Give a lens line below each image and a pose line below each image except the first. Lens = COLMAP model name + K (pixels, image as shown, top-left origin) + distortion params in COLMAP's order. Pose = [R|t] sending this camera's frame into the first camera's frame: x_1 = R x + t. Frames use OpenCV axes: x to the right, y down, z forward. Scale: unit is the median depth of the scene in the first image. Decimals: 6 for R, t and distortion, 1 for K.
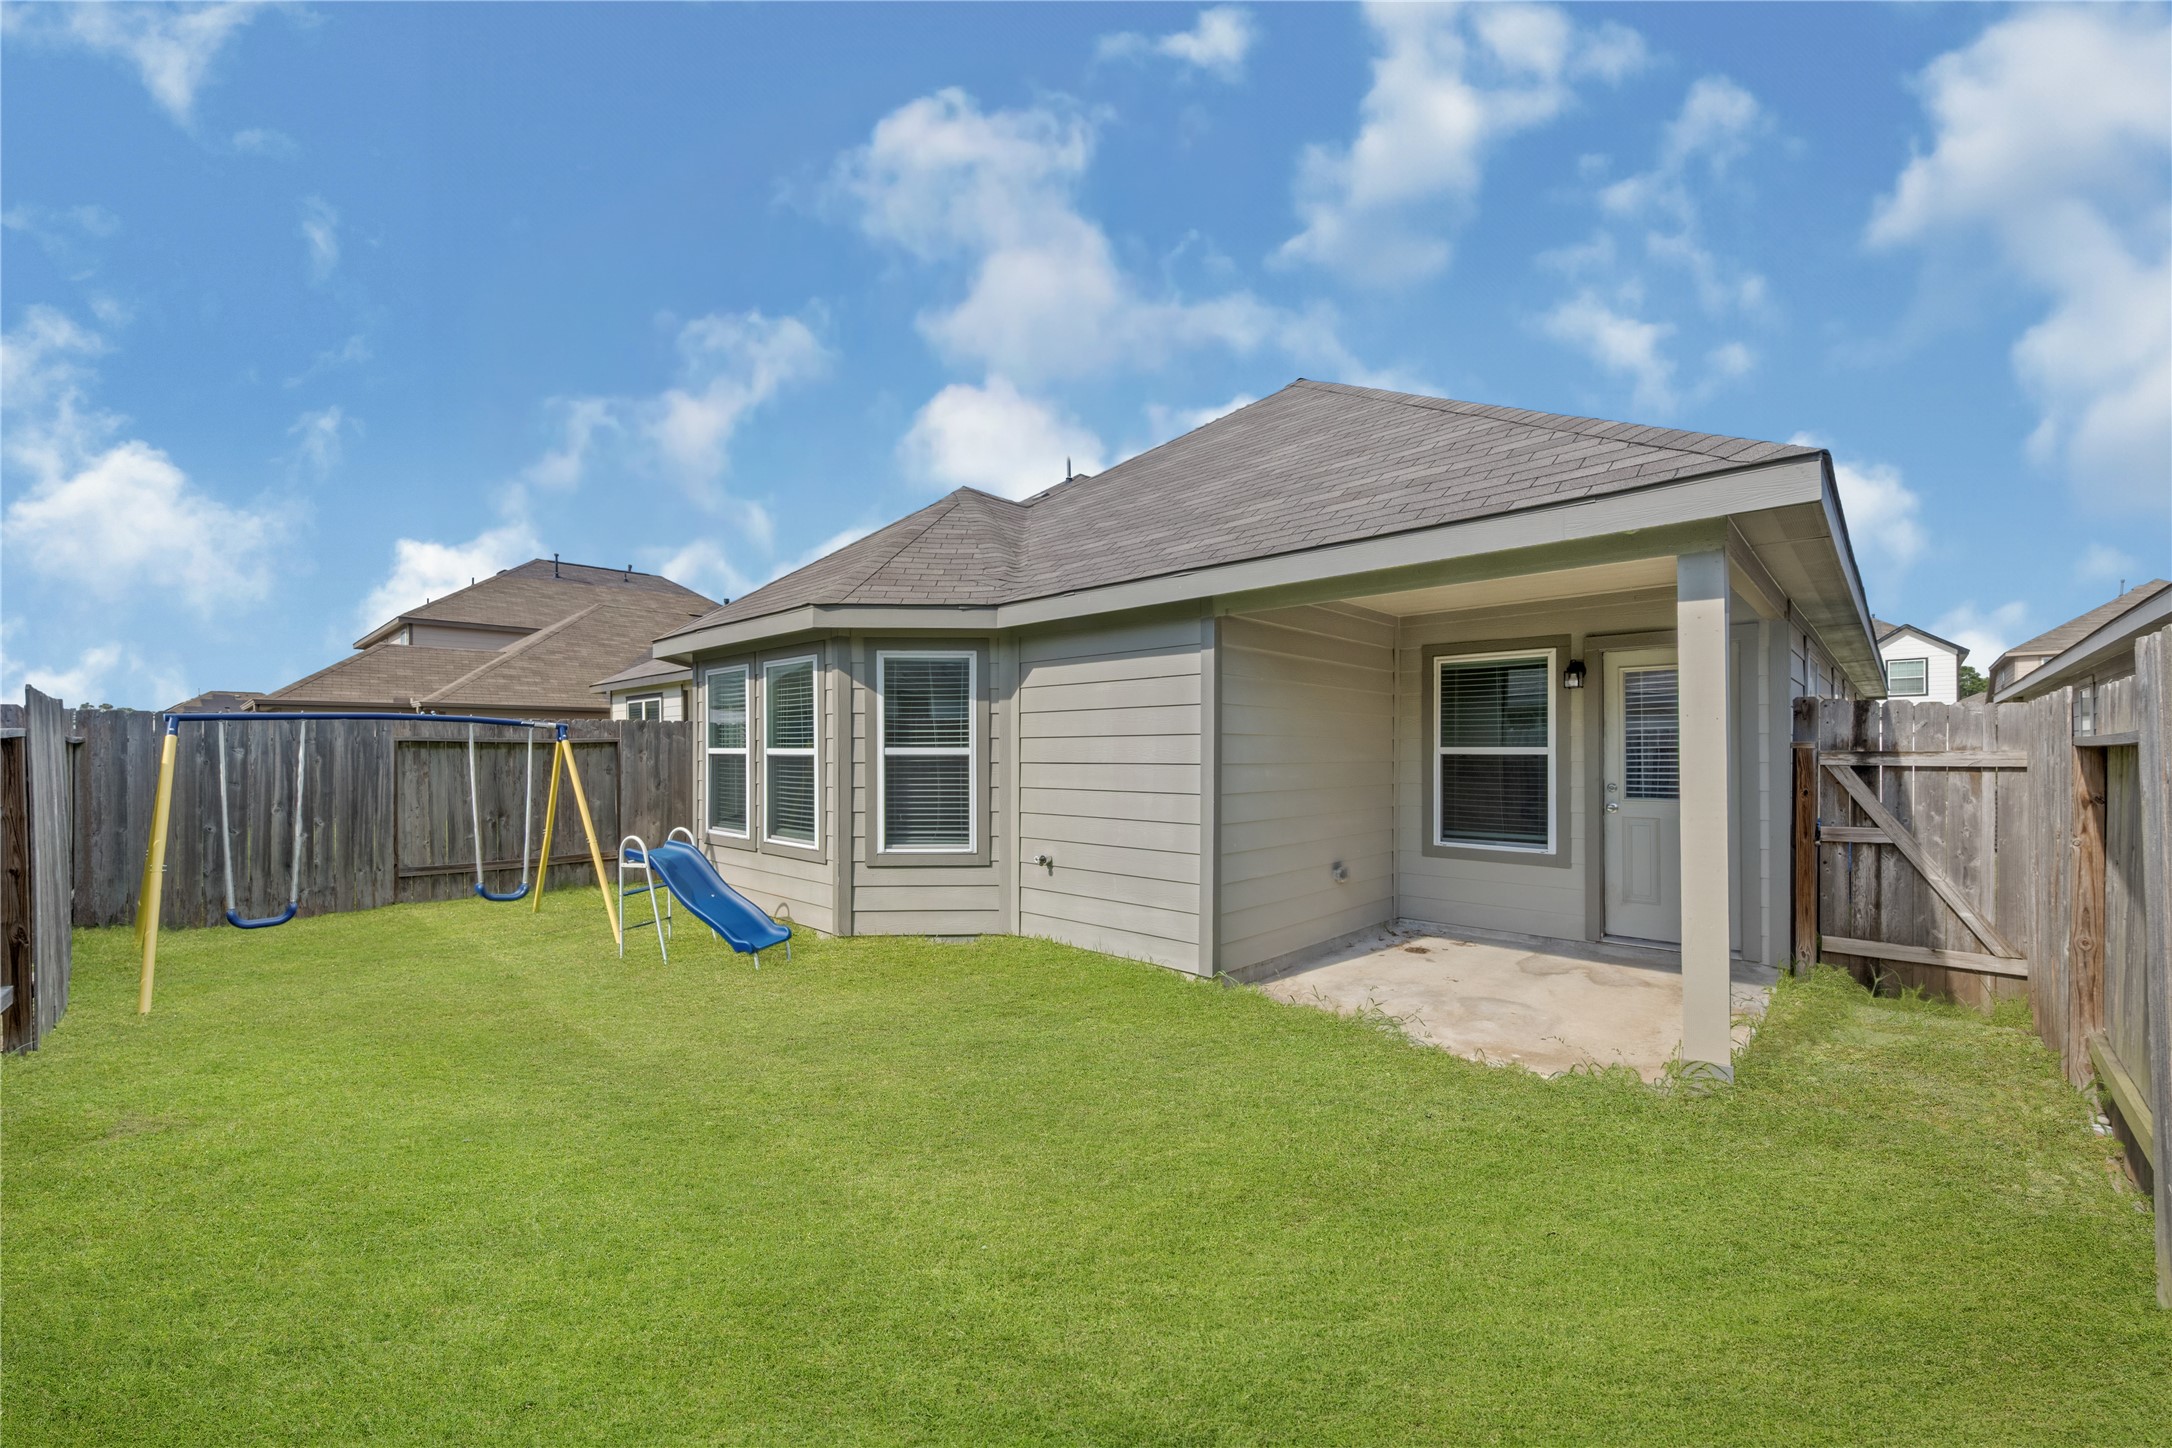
lens RADIAL K [[855.6, 0, 1089.8], [0, 855.6, 743.6], [0, 0, 1]] dist [0.000358, 0.000125]
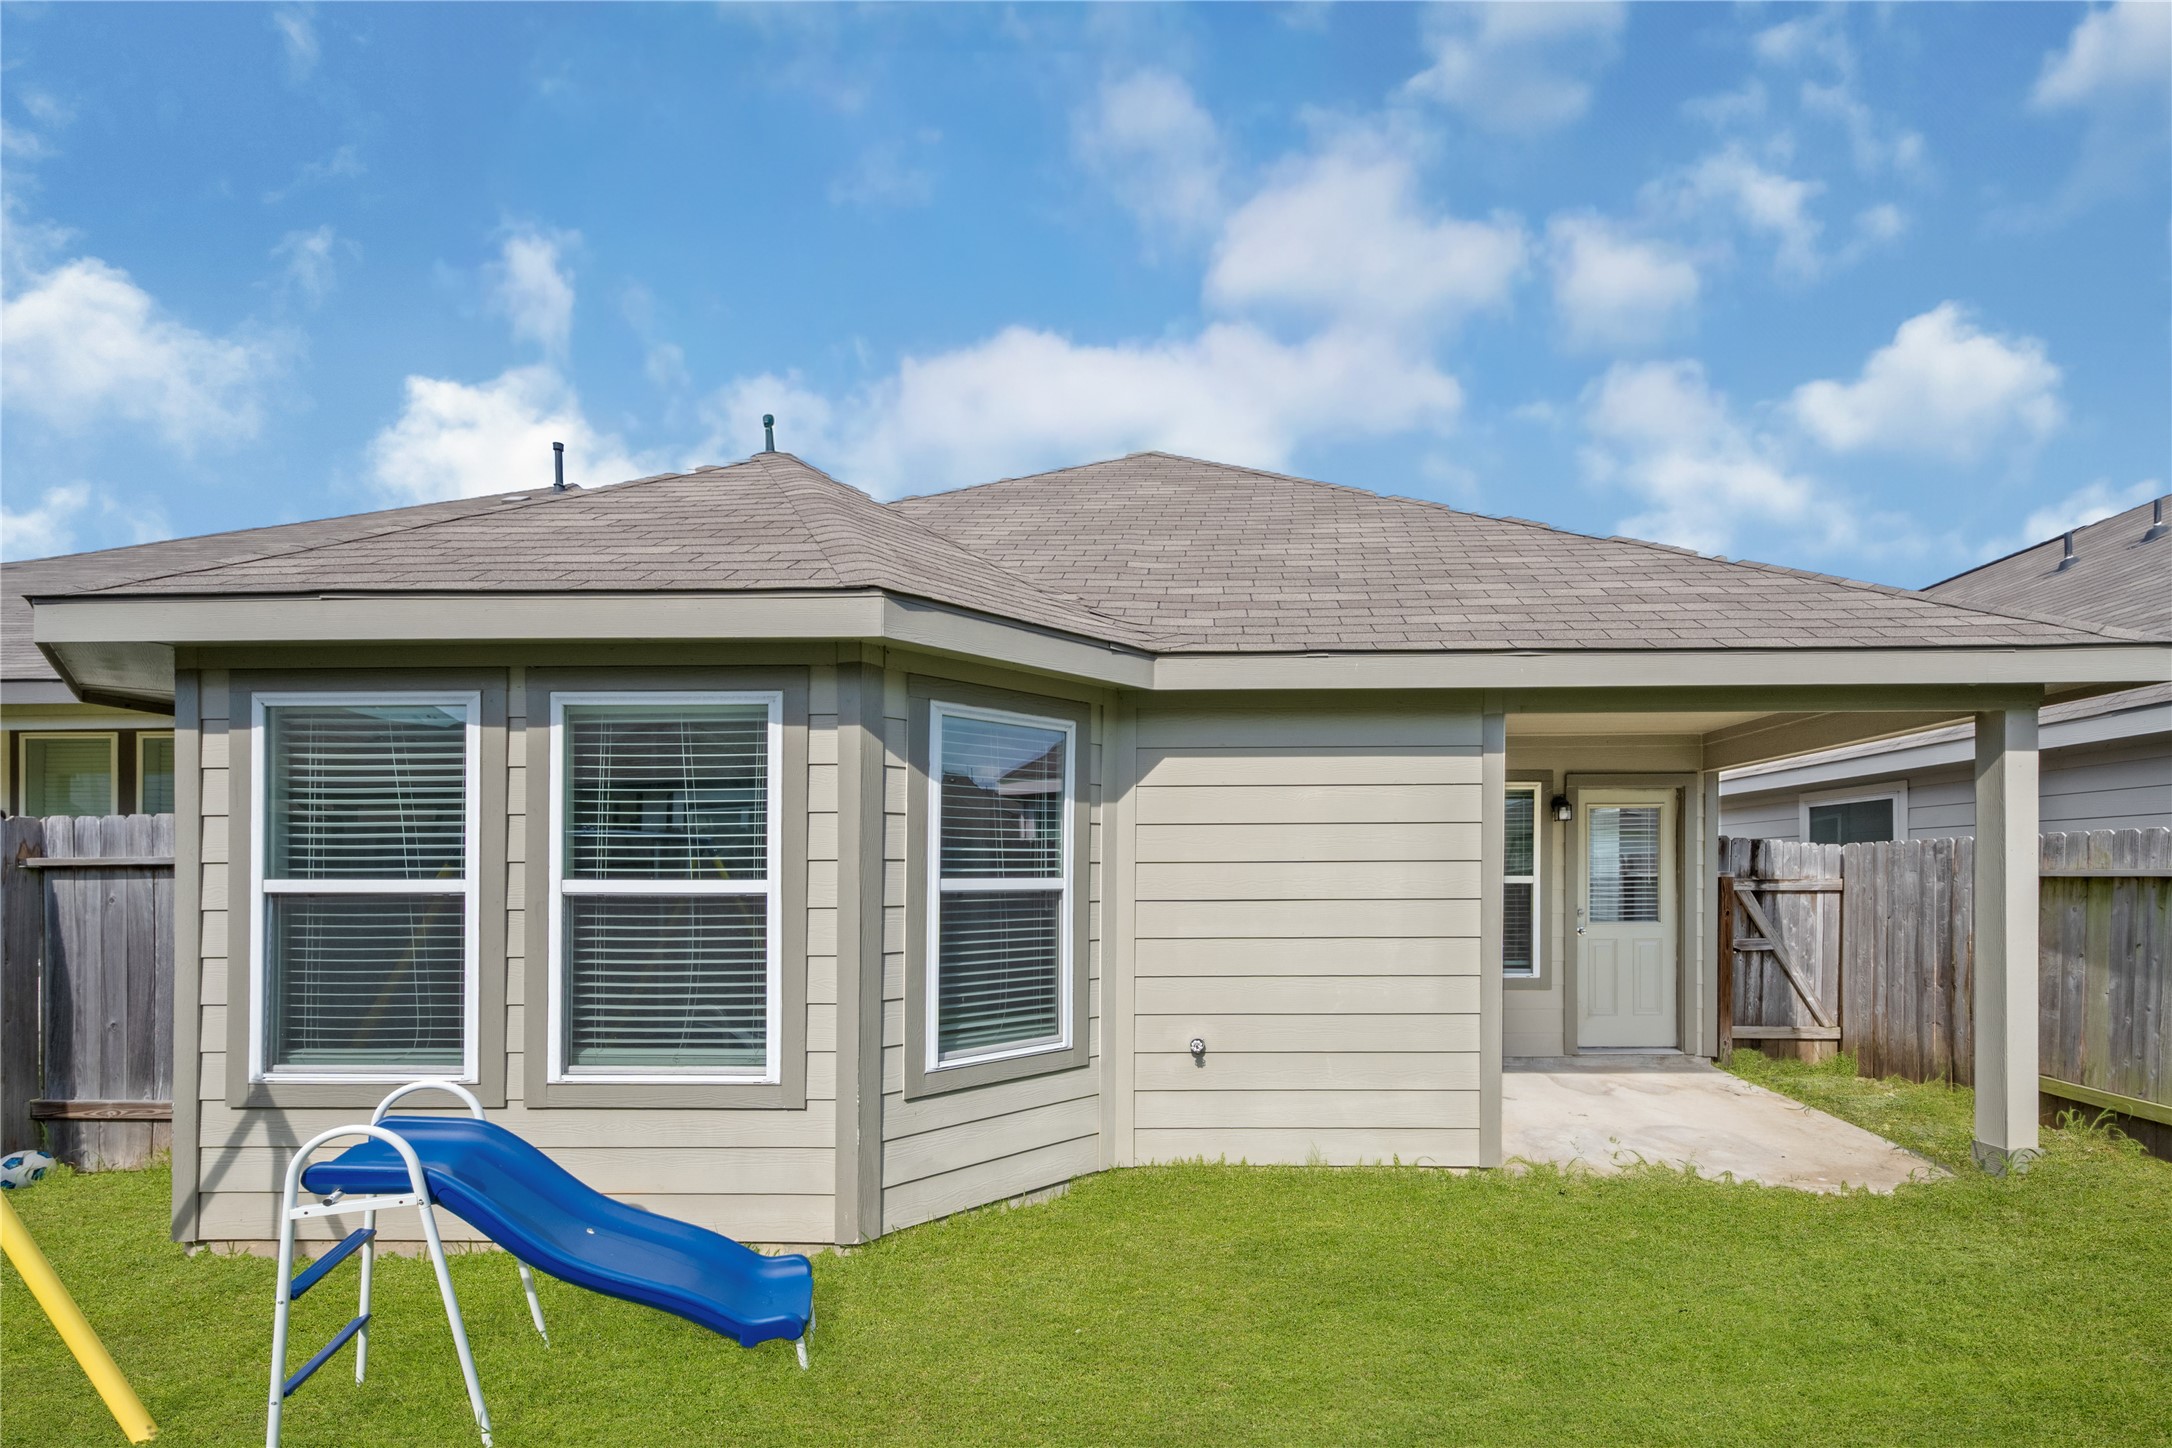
lens RADIAL K [[887.2, 0, 1087.9], [0, 887.2, 871.0], [0, 0, 1]] dist [-0.000871, -0.000106]
pose [[0.743321, 0.002962, 0.668929, -0.556955], [-0.002215, 0.999996, -0.001967, 0.001233], [-0.668932, -0.000020, 0.743324, 0.518408]]
